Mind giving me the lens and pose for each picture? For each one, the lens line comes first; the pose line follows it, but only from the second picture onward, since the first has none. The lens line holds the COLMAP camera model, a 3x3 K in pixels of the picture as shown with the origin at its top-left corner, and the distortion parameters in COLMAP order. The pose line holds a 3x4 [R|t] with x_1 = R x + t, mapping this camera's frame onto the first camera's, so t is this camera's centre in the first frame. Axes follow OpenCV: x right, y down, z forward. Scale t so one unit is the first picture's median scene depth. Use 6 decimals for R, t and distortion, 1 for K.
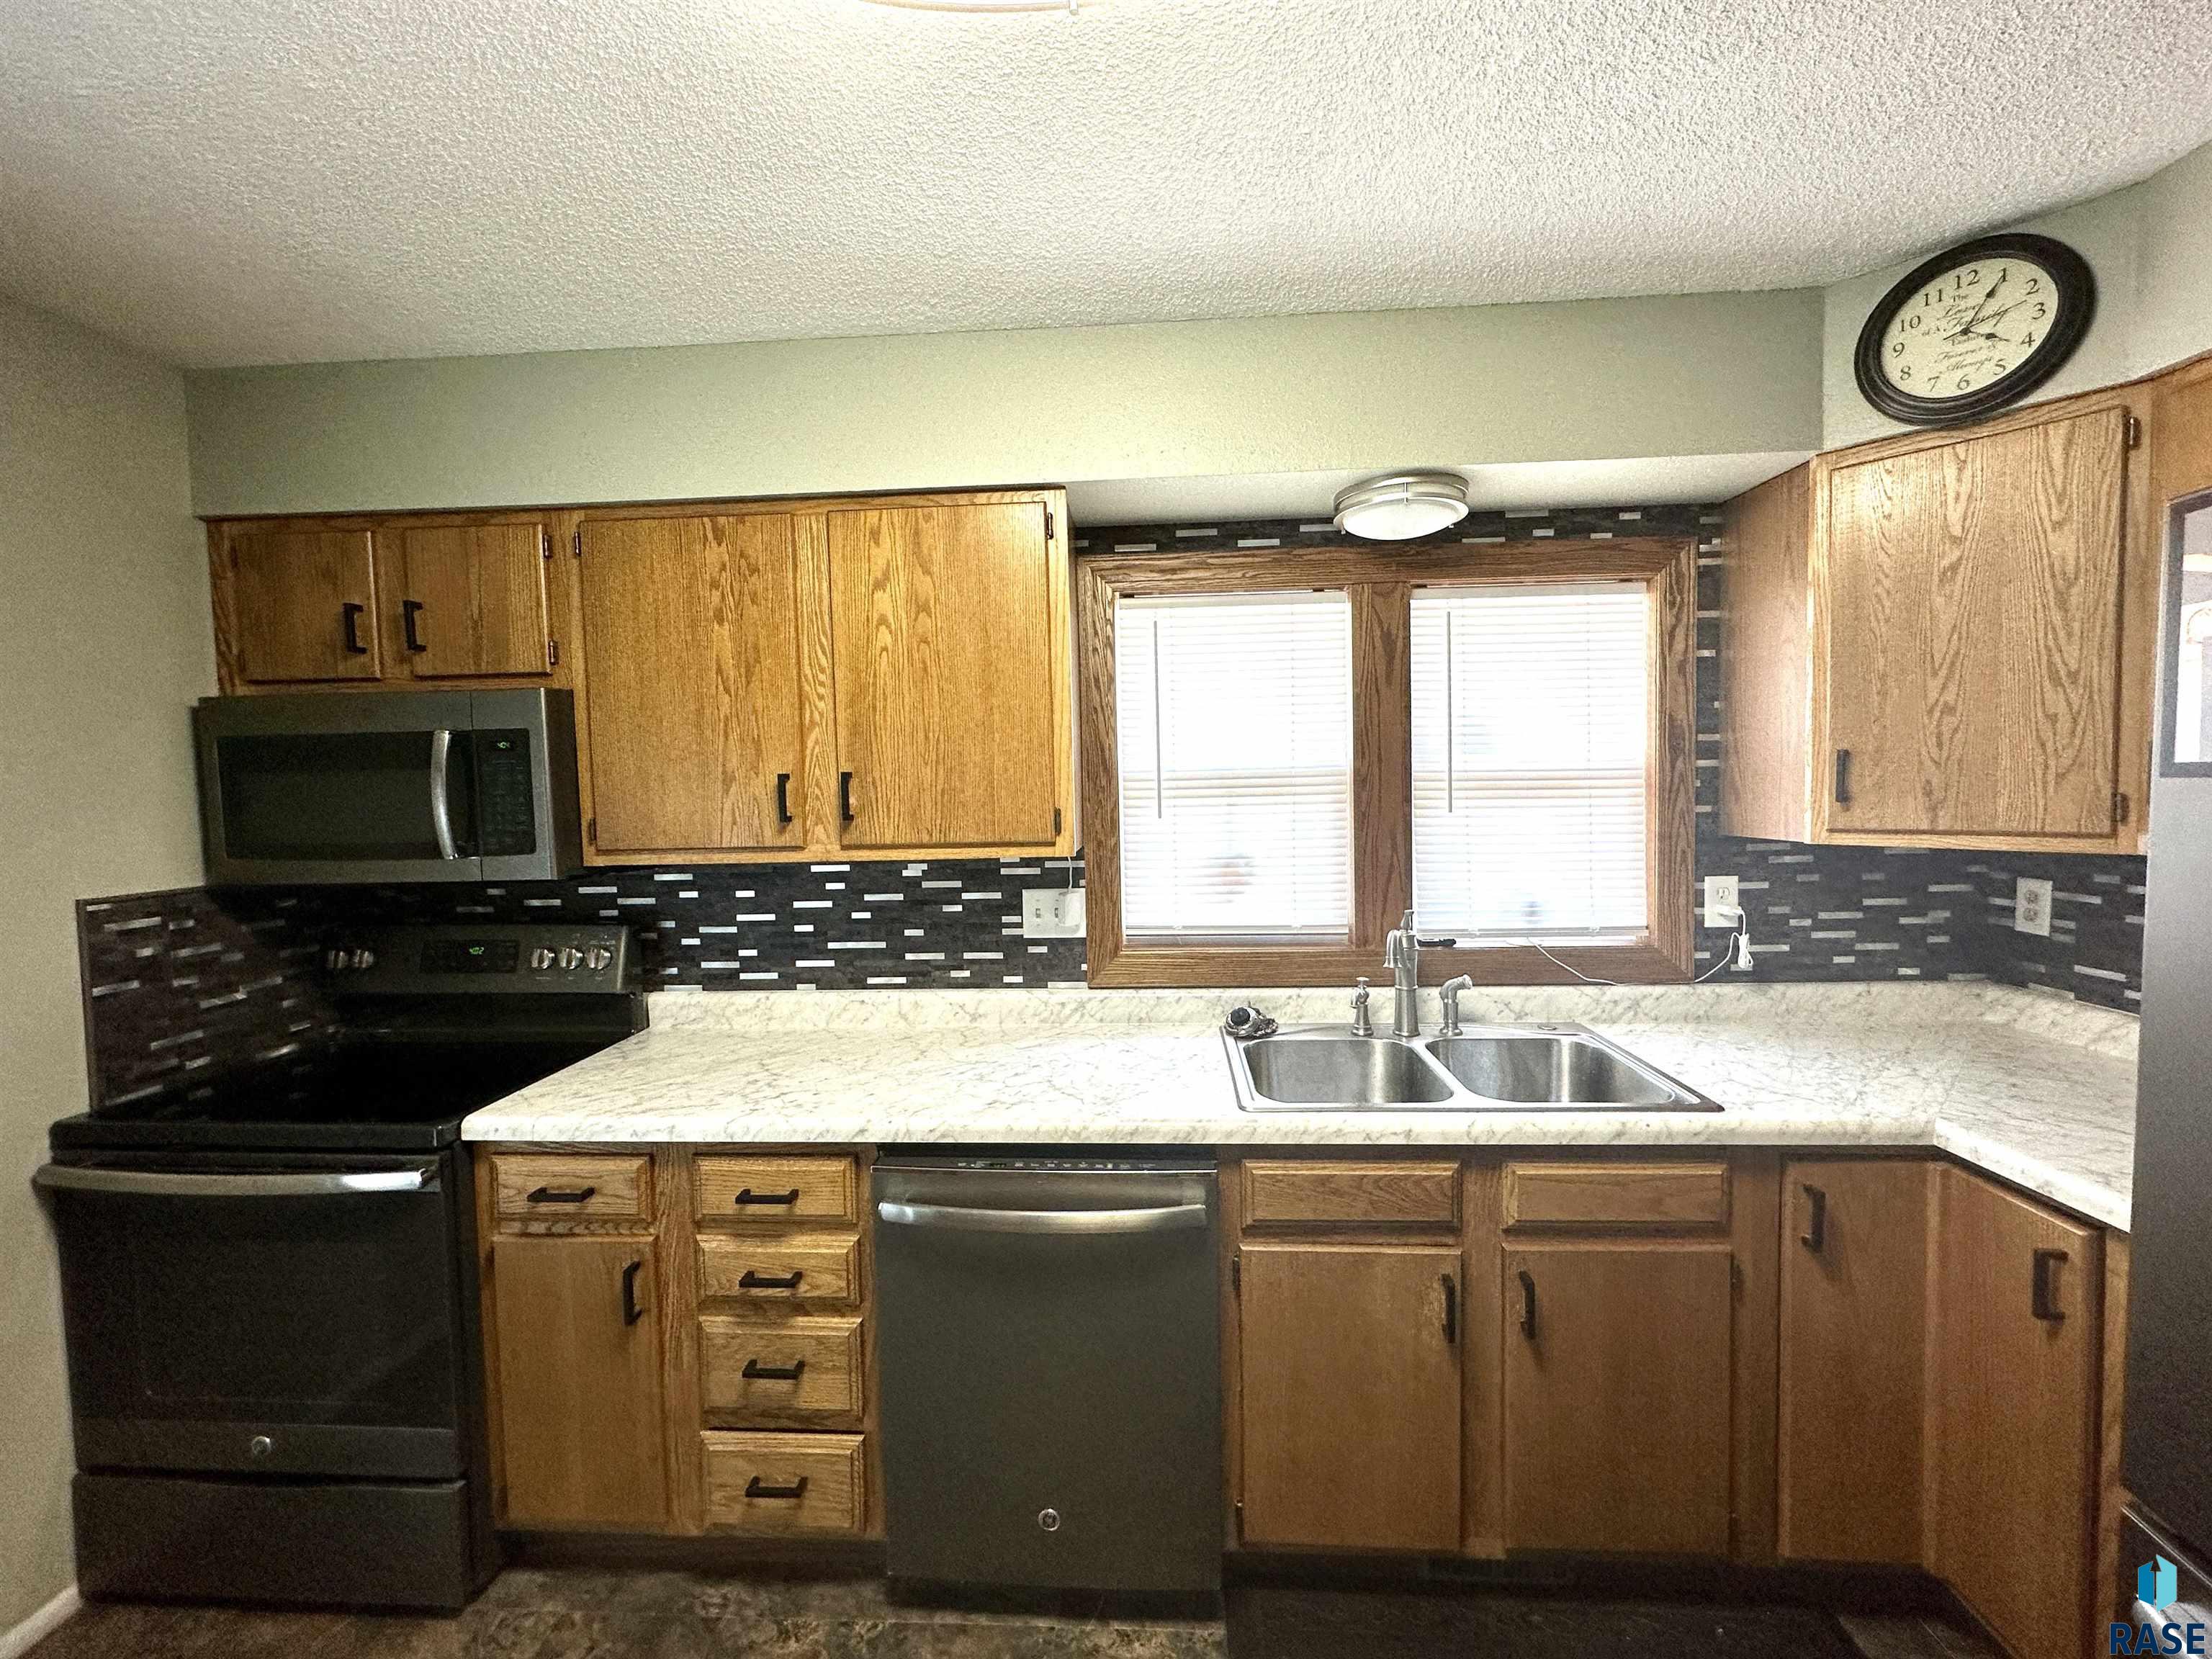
lens RADIAL K [[895.2, 0, 1106.0], [0, 895.2, 829.5], [0, 0, 1]] dist [0.000004, -0.000198]
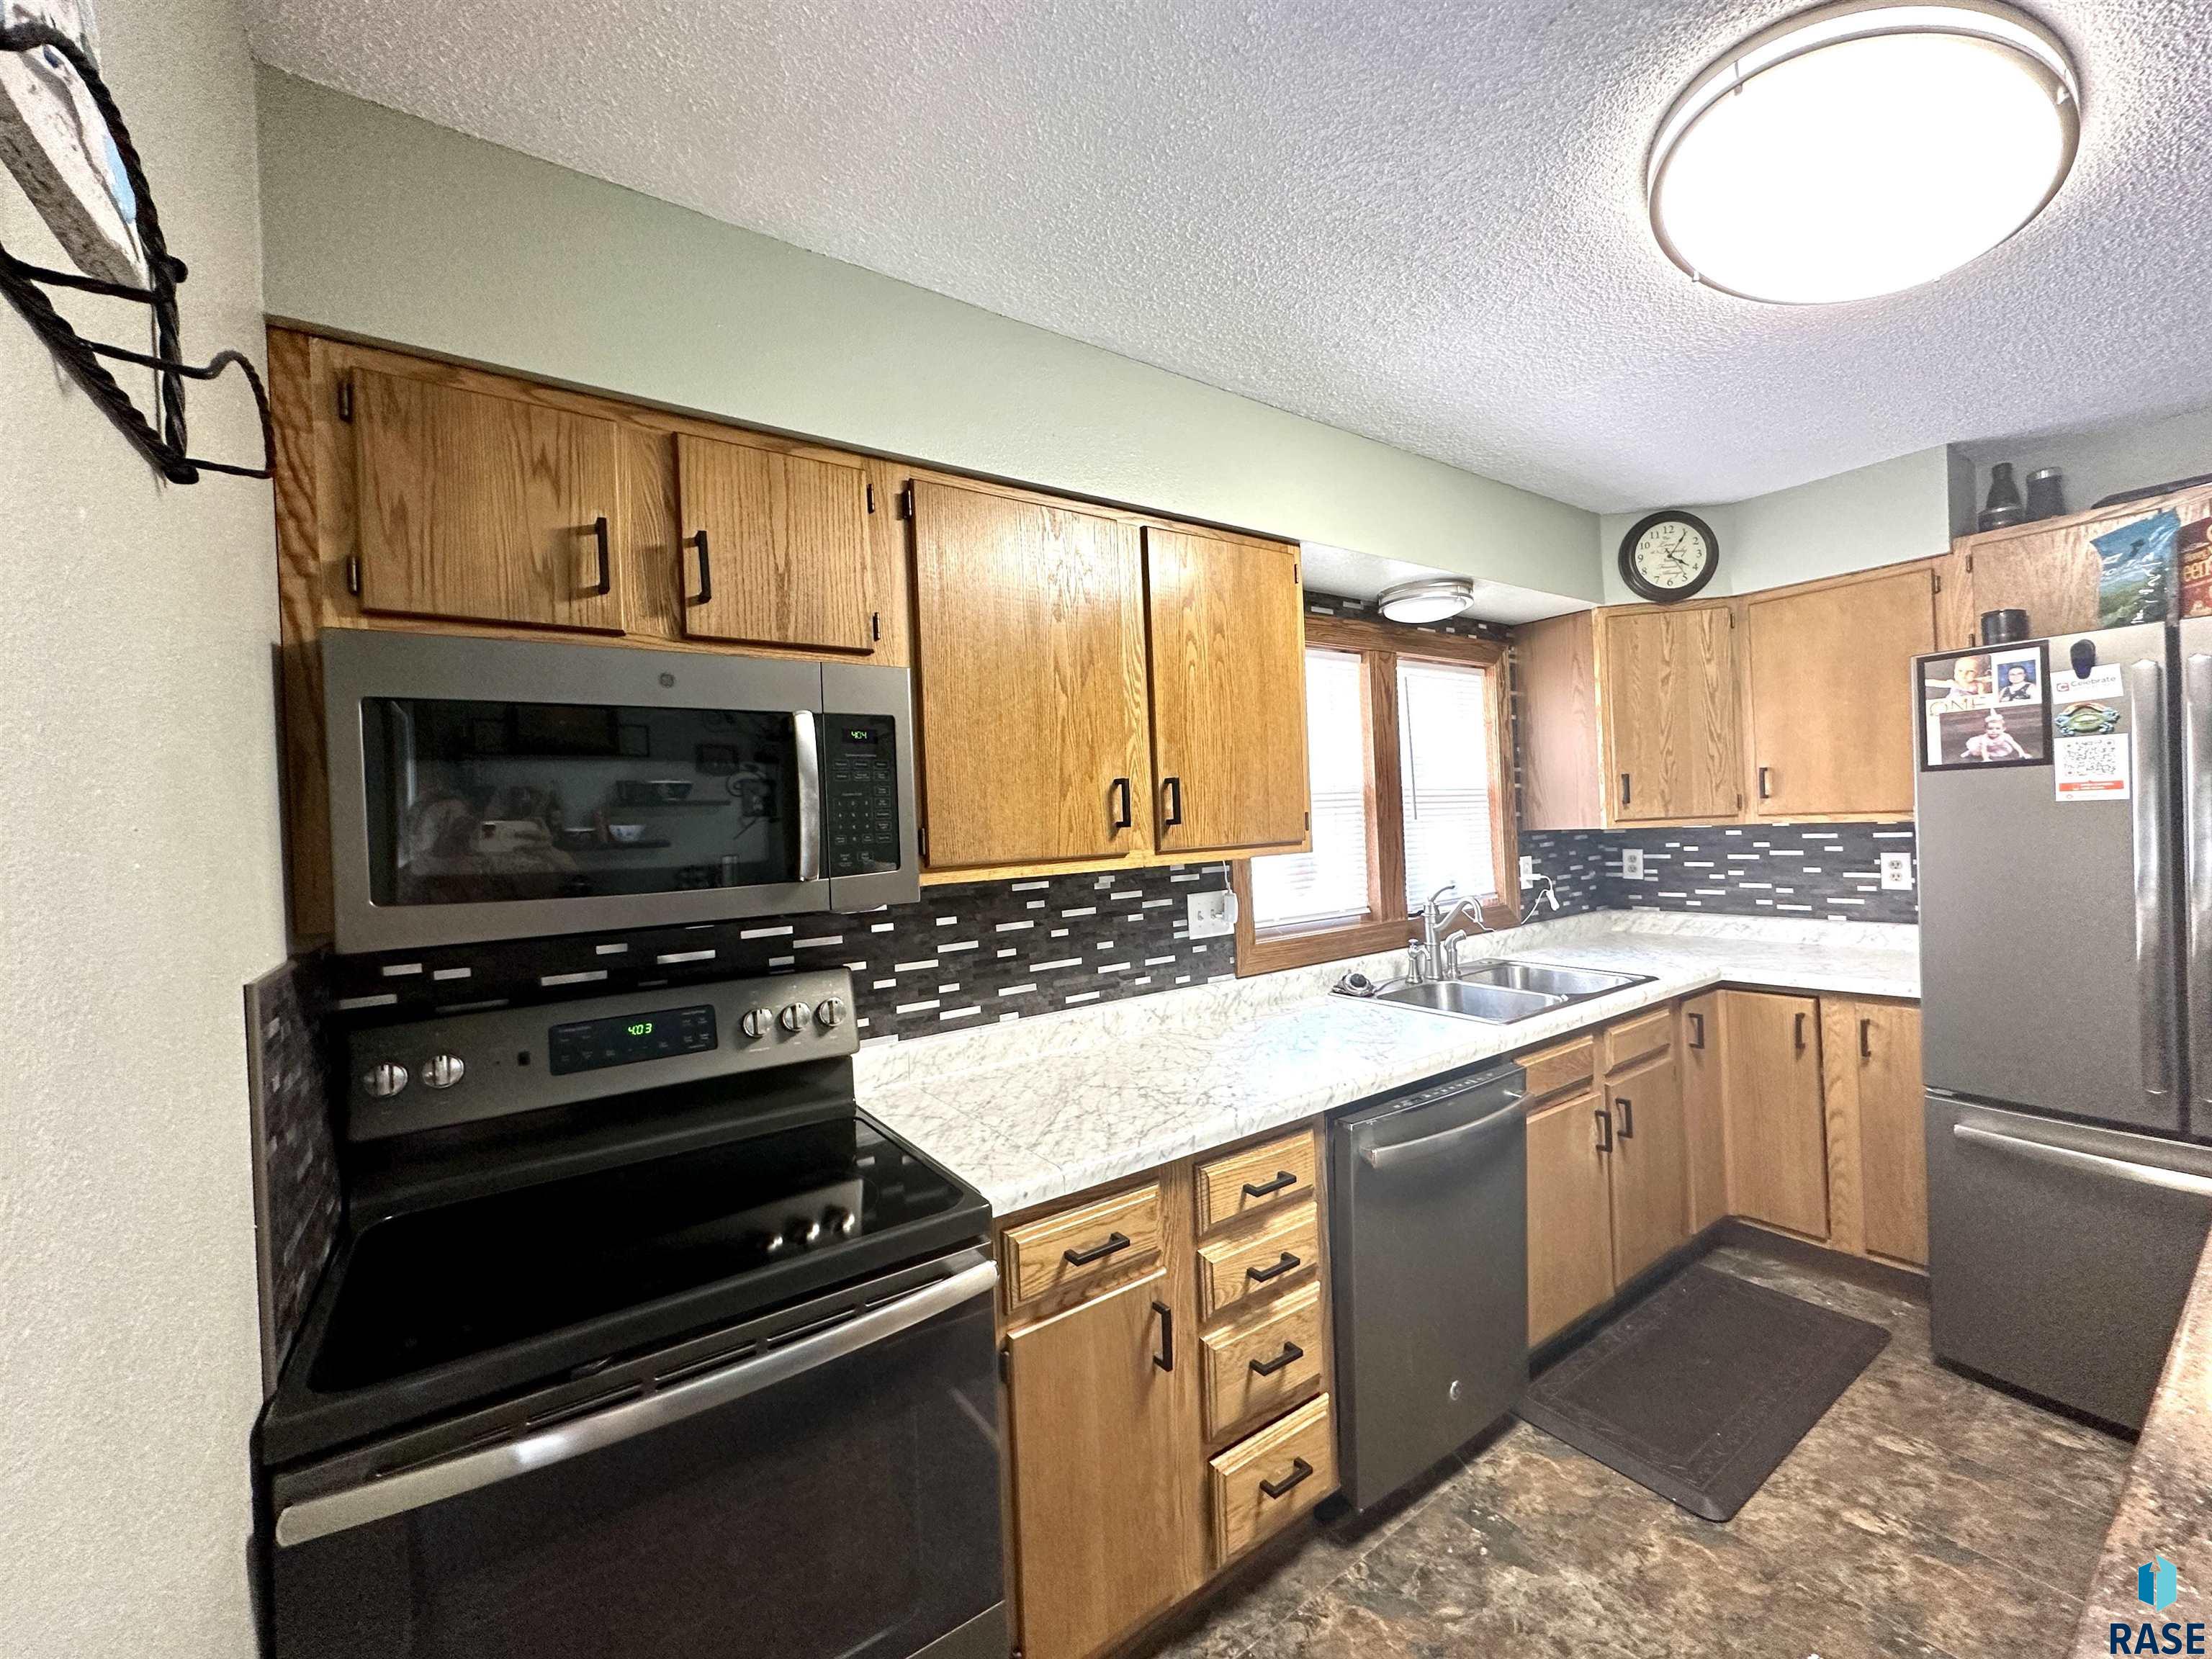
lens RADIAL K [[876.1, 0, 1106.7], [0, 876.1, 830.9], [0, 0, 1]] dist [0.001655, 0.000121]
pose [[0.785773, -0.018330, 0.618243, -0.873488], [0.058595, 0.997271, -0.044905, 0.033706], [-0.615733, 0.071510, 0.784703, 0.233522]]
